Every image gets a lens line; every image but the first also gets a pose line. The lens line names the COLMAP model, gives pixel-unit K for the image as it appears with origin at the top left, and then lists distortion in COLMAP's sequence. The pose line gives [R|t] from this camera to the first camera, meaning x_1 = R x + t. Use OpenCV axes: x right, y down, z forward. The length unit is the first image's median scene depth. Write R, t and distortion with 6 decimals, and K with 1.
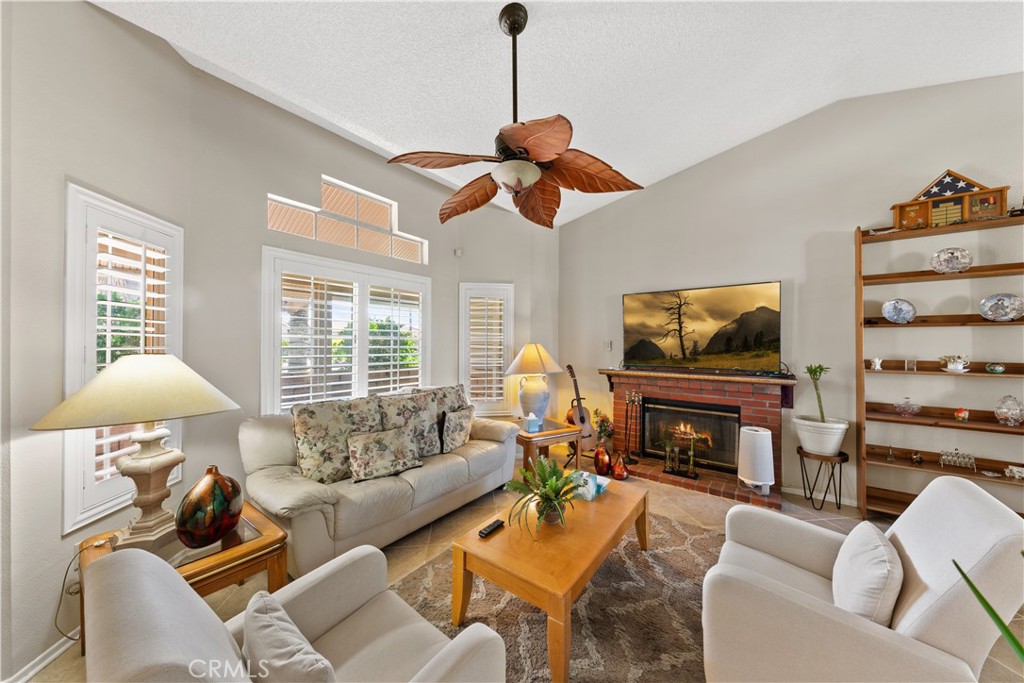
lens RADIAL K [[341.6, 0, 524.5], [0, 341.6, 340.9], [0, 0, 1]] dist [-0.002834, -0.000276]
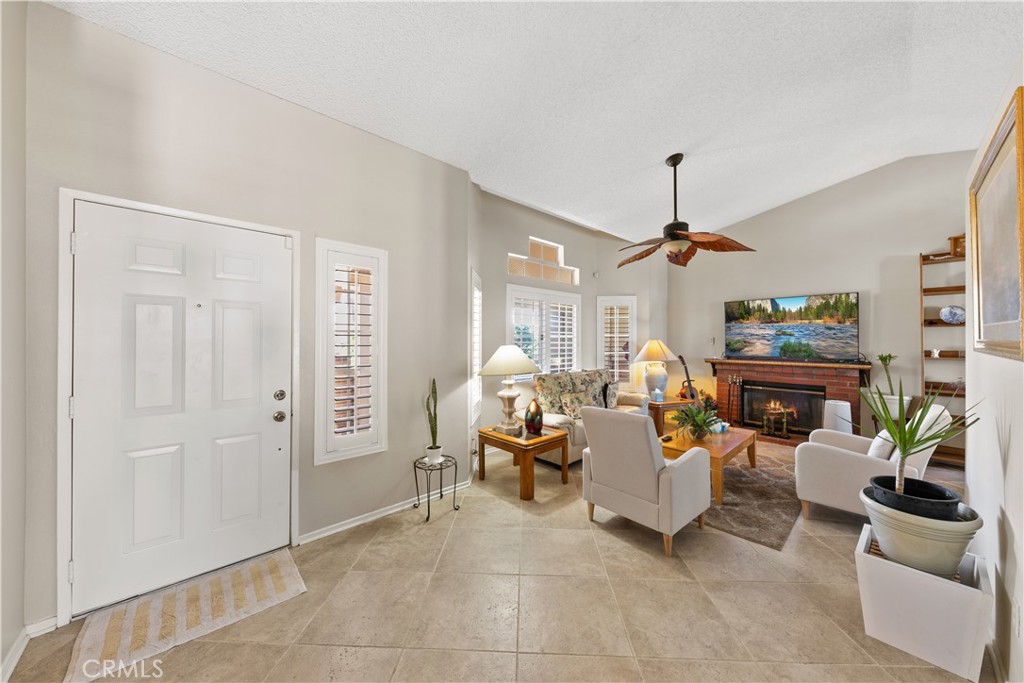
lens RADIAL K [[354.1, 0, 513.8], [0, 354.1, 337.4], [0, 0, 1]] dist [0.000871, -0.004121]
pose [[0.982598, -0.005906, -0.185649, -0.358114], [0.006372, 0.999978, 0.001917, -0.009546], [0.185633, -0.003067, 0.982614, -0.678911]]
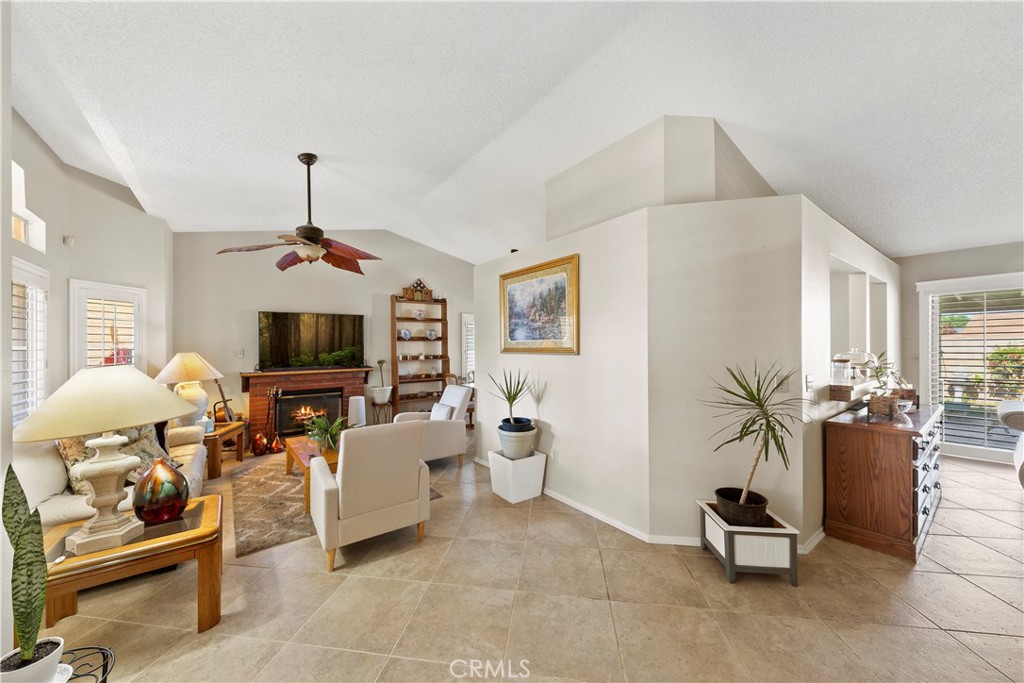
lens RADIAL K [[362.1, 0, 495.9], [0, 362.1, 347.8], [0, 0, 1]] dist [0.000135, -0.000011]
pose [[0.299385, -0.009520, 0.954085, -0.987958], [0.007190, 0.999944, 0.007722, -0.010431], [-0.954105, 0.004548, 0.299437, -0.290766]]
